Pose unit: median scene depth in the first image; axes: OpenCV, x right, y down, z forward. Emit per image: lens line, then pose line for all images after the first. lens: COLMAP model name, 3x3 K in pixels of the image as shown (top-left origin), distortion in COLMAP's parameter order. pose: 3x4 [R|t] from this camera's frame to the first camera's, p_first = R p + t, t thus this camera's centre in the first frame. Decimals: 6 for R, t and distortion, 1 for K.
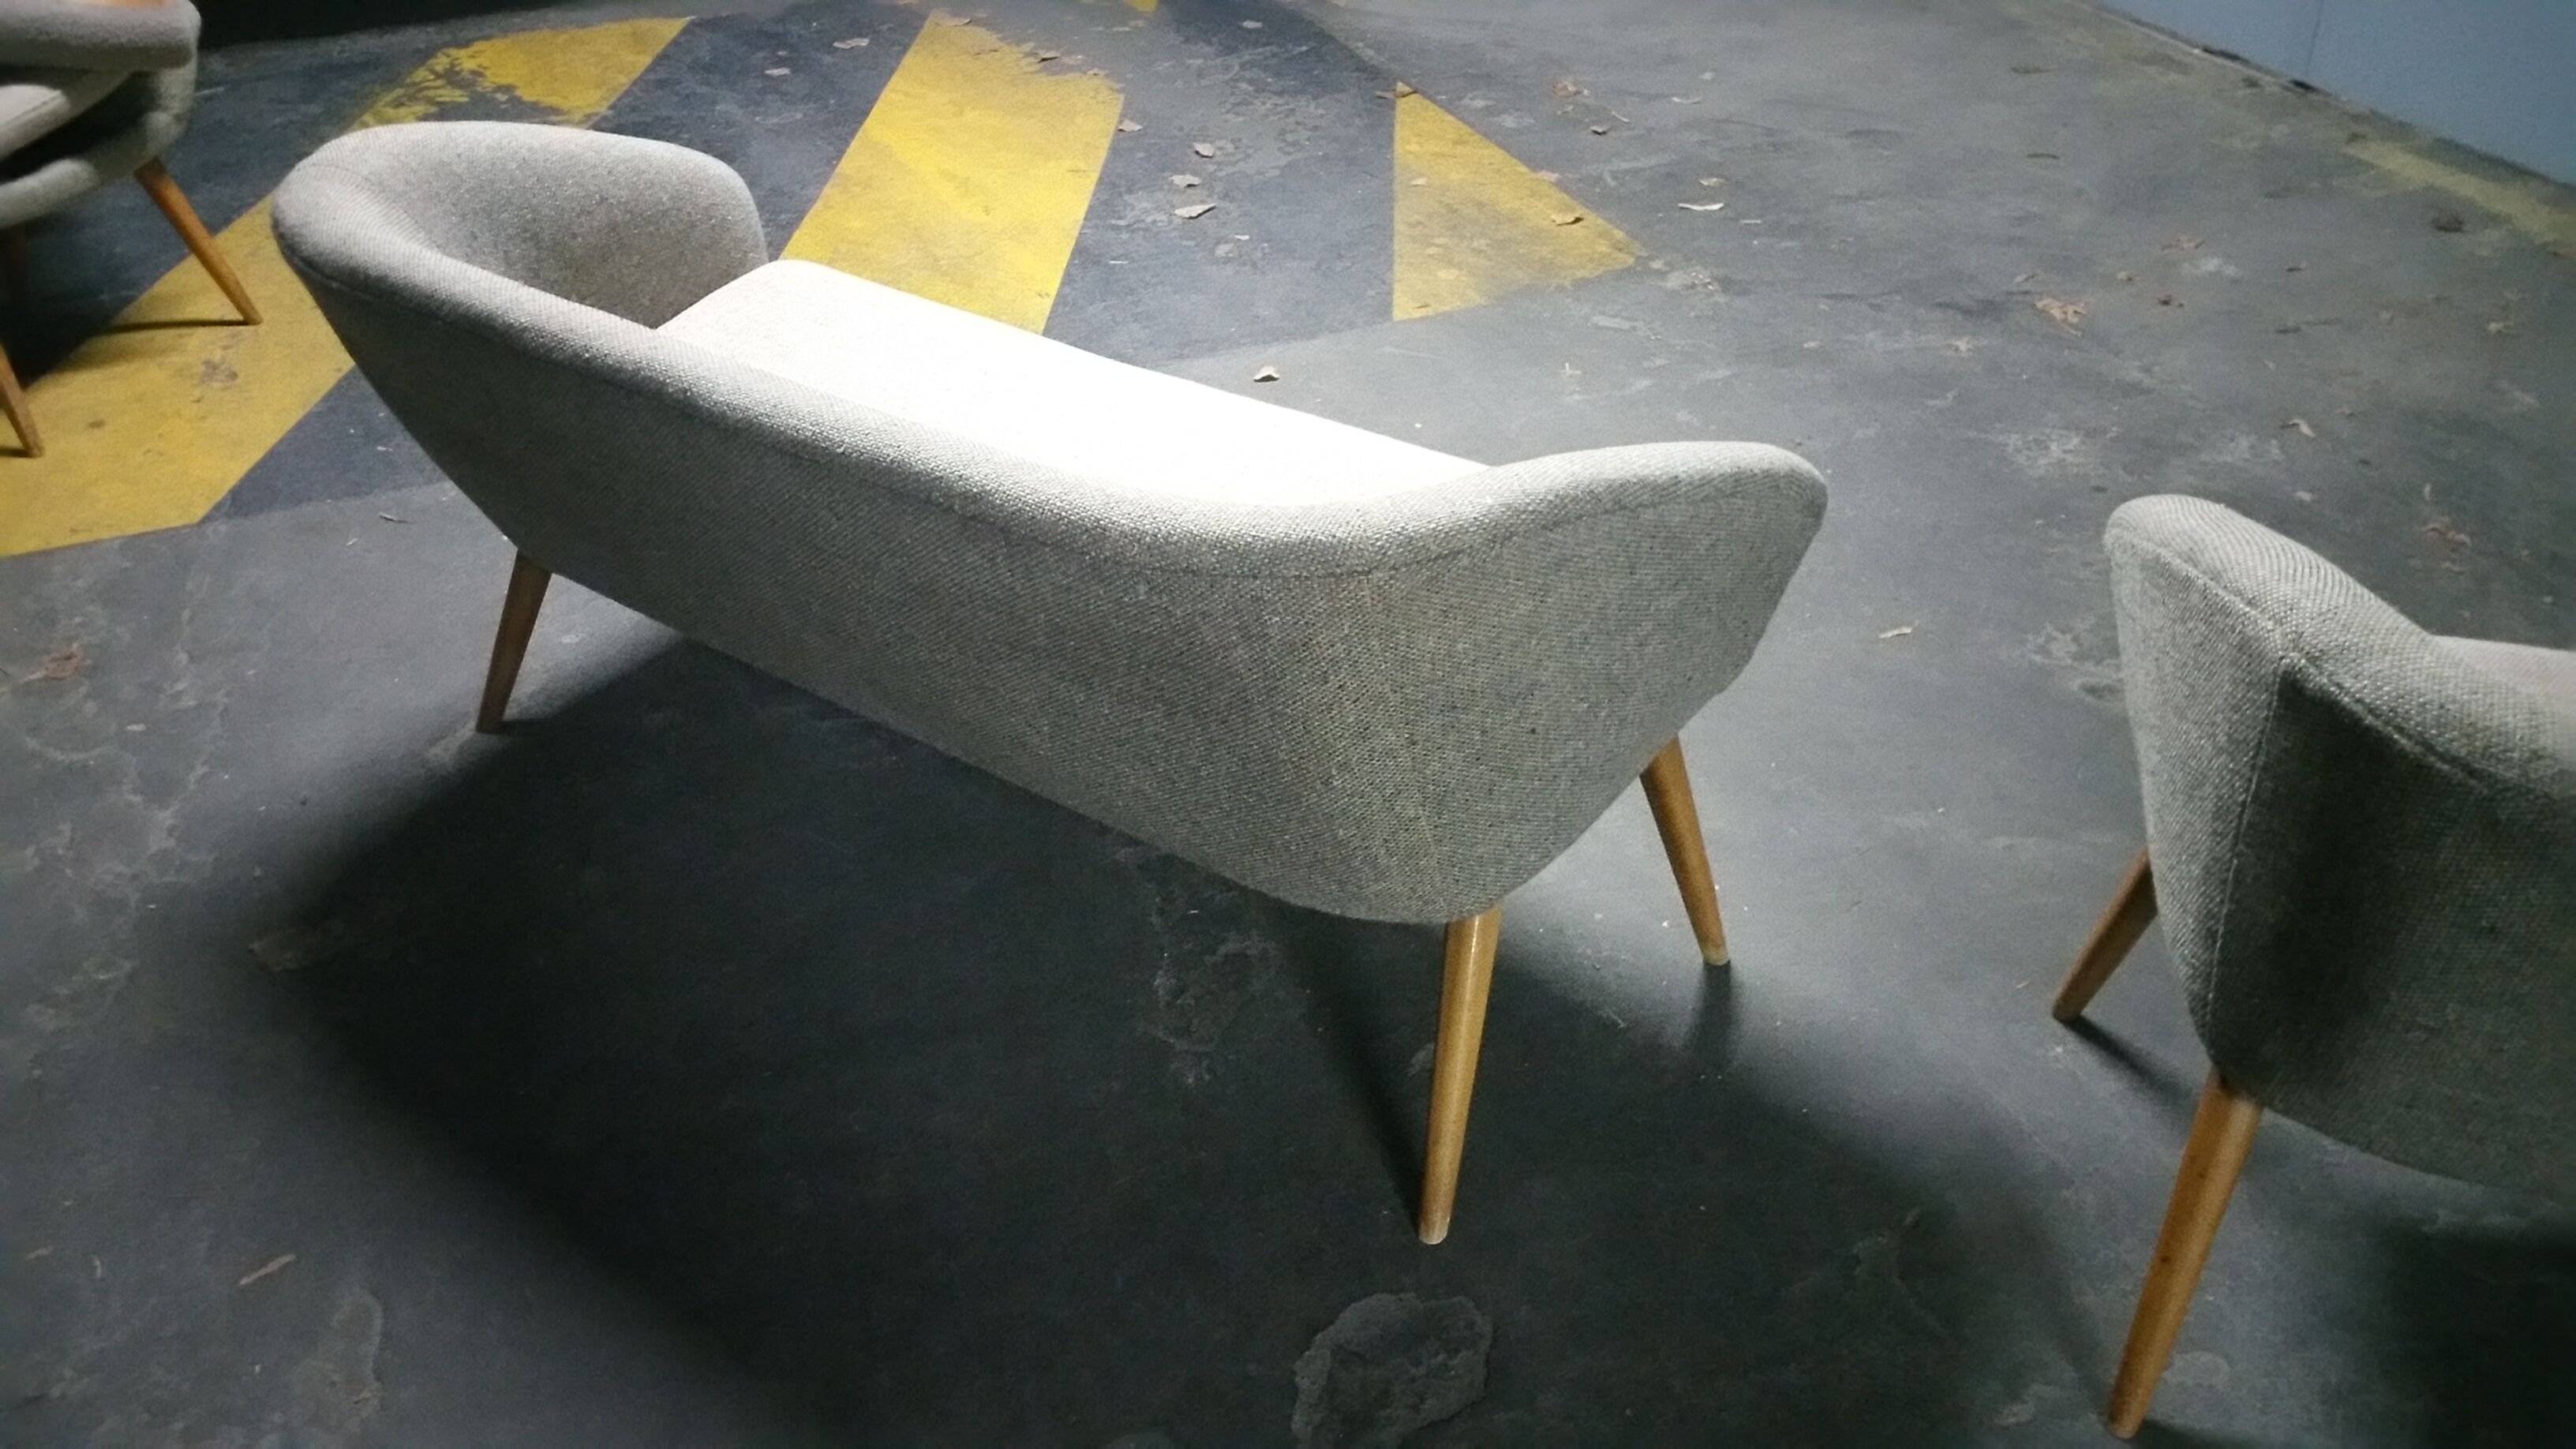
lens RADIAL K [[2078.4, 0, 1281.1], [0, 2078.4, 756.3], [0, 0, 1]] dist [0.101861, -0.180903]
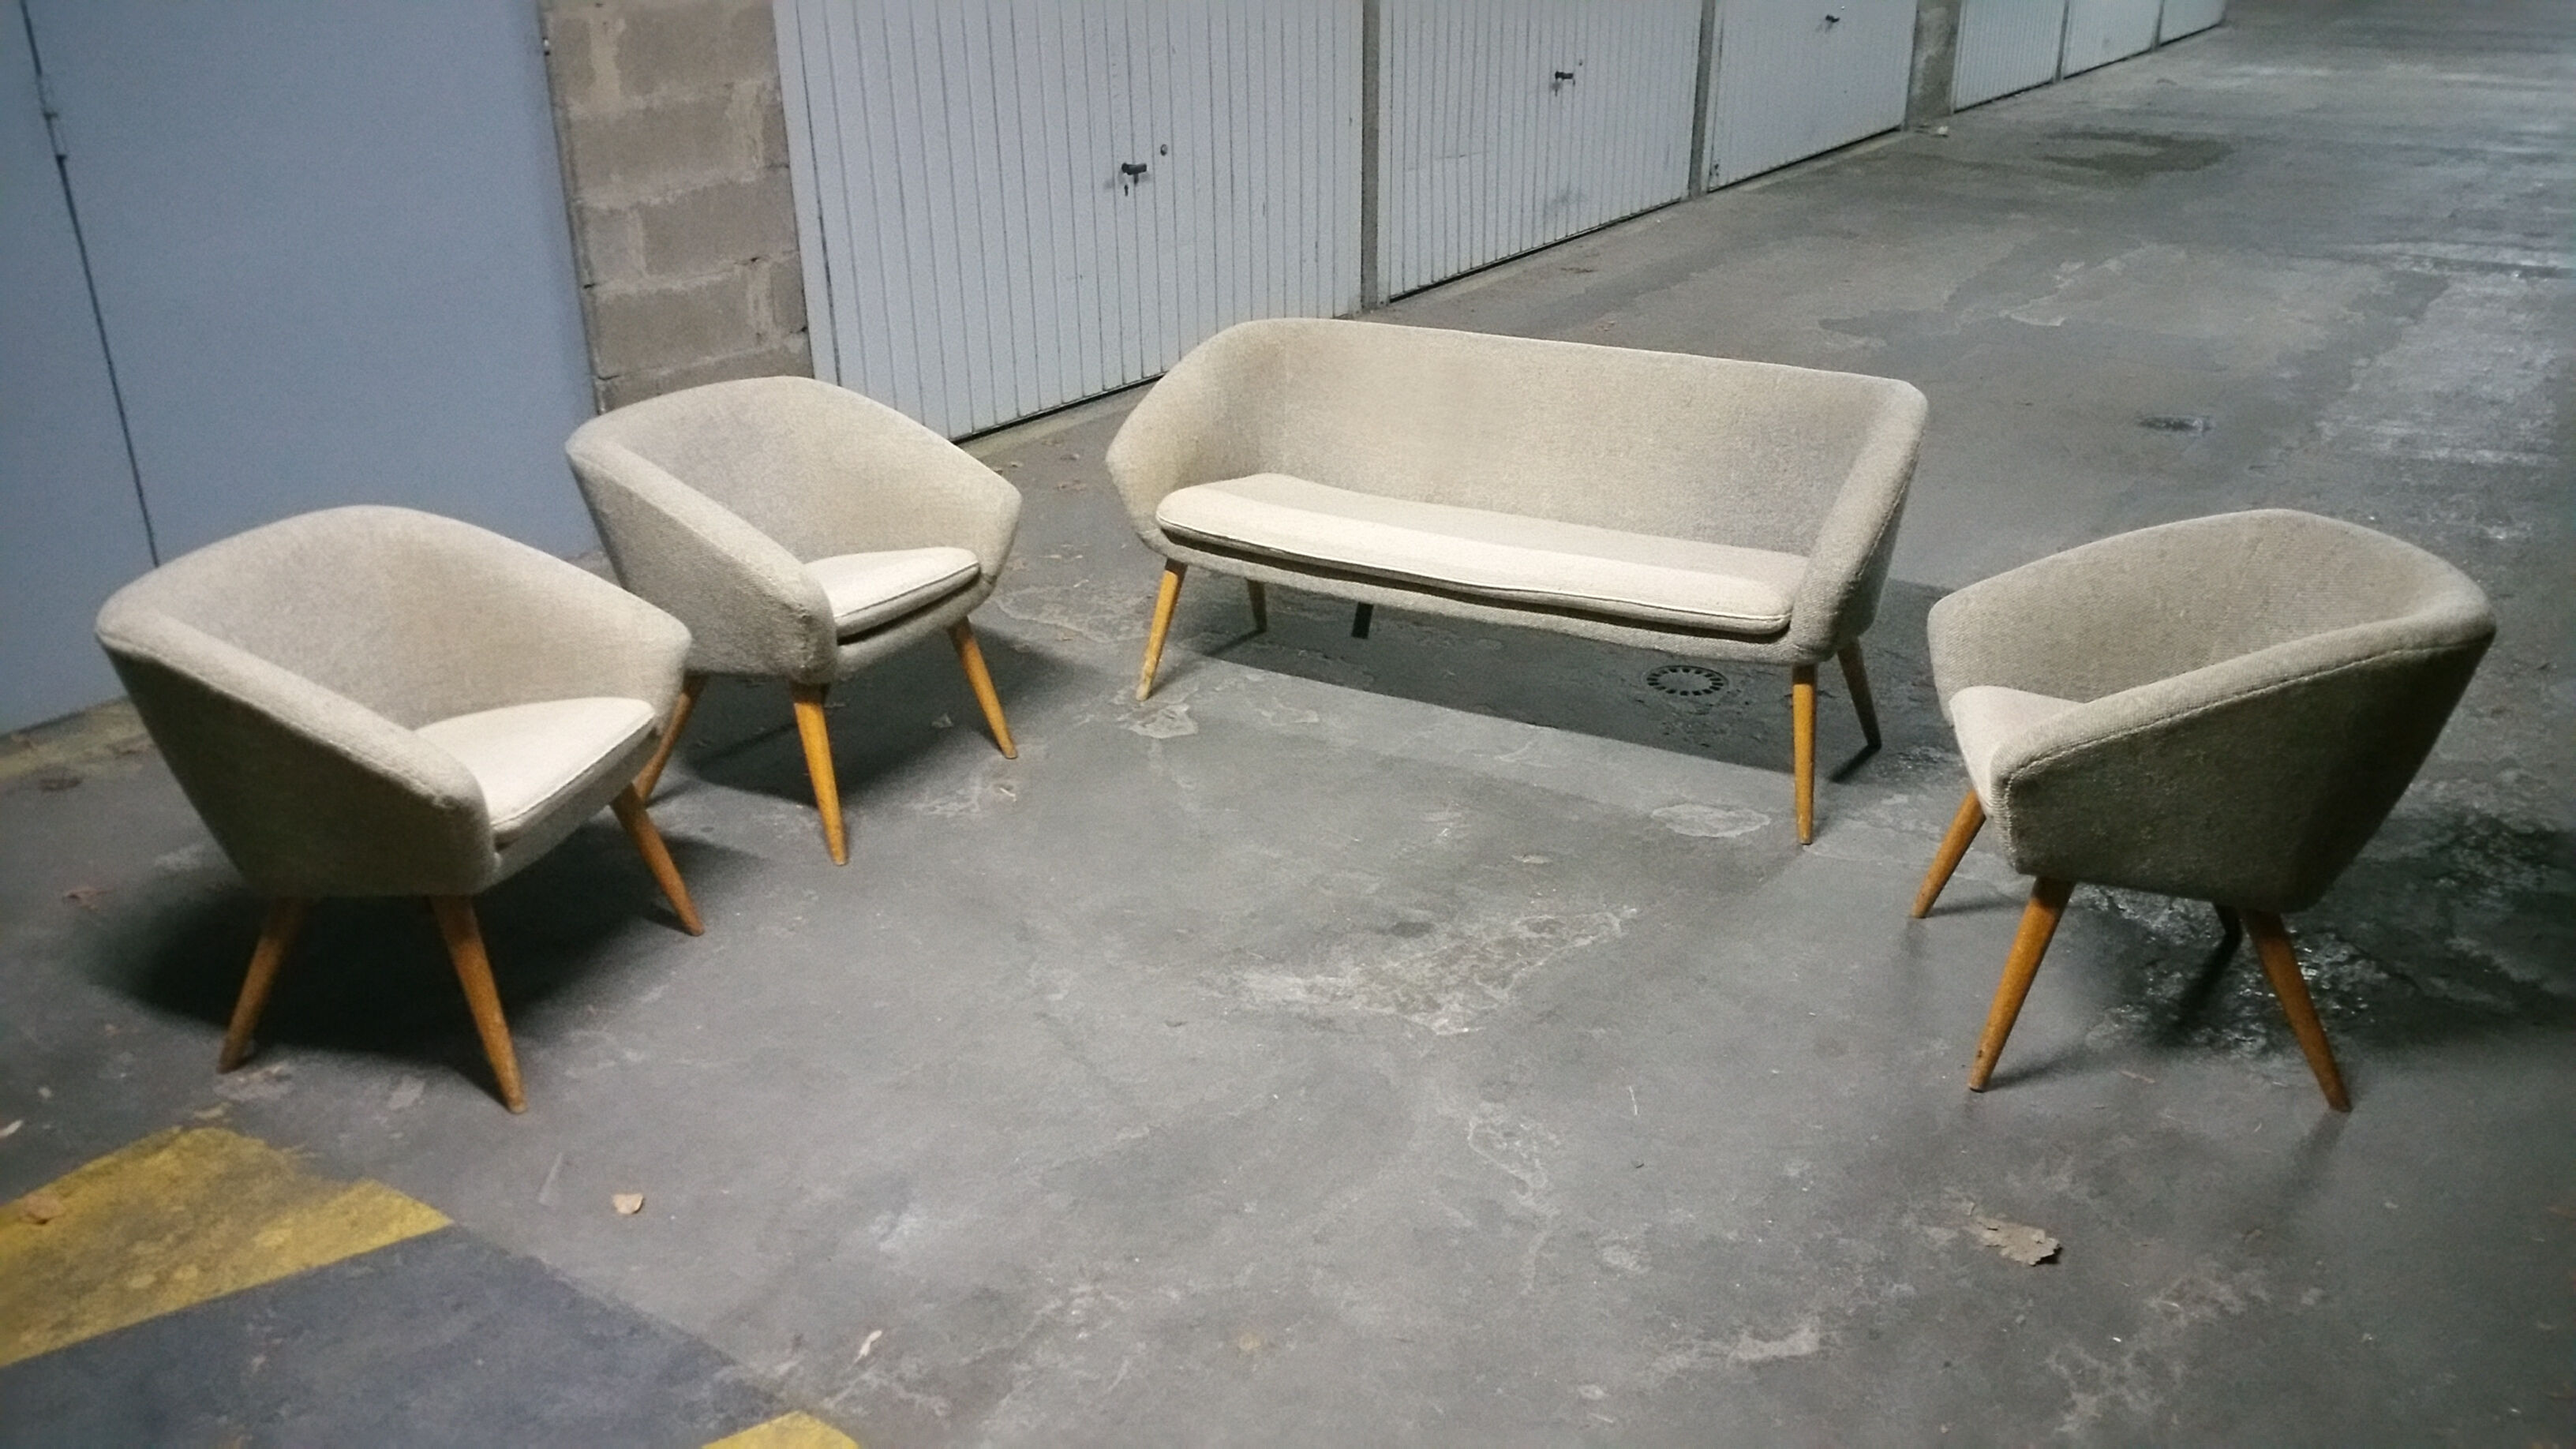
lens RADIAL K [[2078.4, 0, 1289.2], [0, 2078.4, 750.1], [0, 0, 1]] dist [0.101861, -0.180903]
pose [[-0.574119, -0.292376, 0.764790, -0.643906], [0.484147, 0.632050, 0.605073, -0.617581], [-0.660295, 0.717655, -0.221319, 0.810552]]
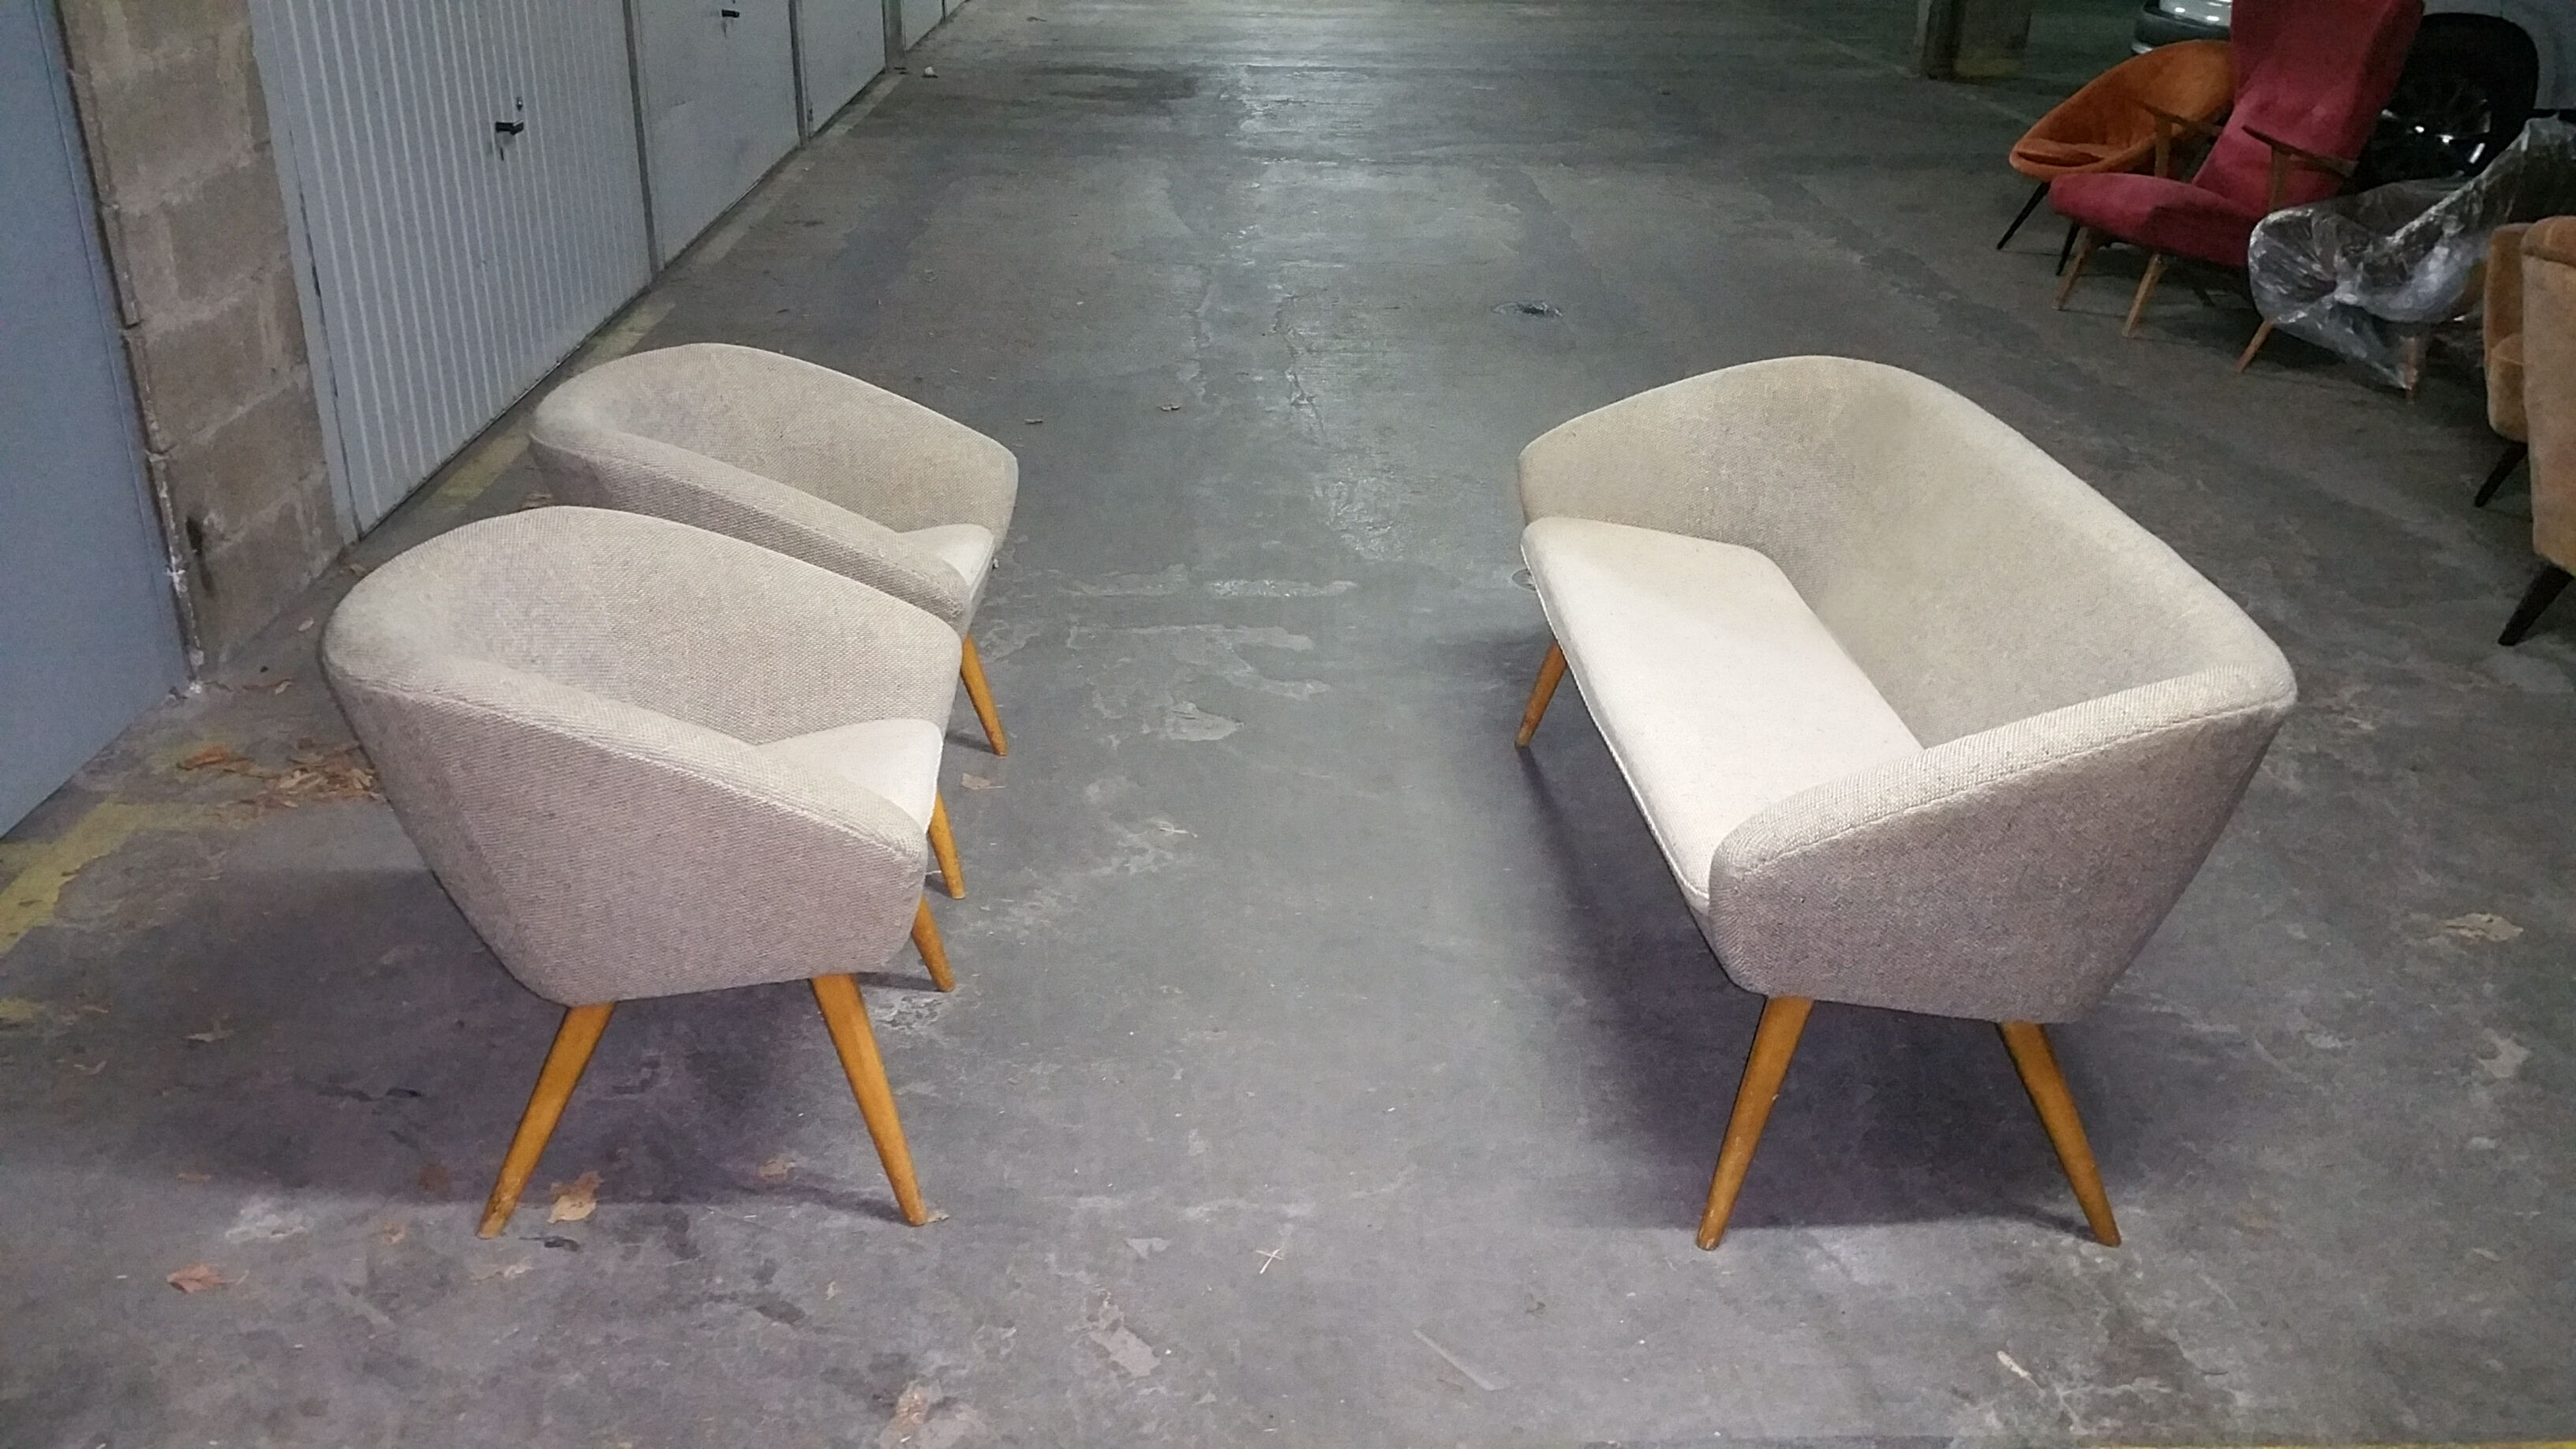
lens RADIAL K [[2078.4, 0, 1266.7], [0, 2078.4, 749.2], [0, 0, 1]] dist [0.101861, -0.180903]
pose [[-0.948798, -0.118284, 0.292902, -0.048075], [0.186372, 0.539043, 0.821400, -0.795350], [-0.255045, 0.833932, -0.489398, 1.097171]]
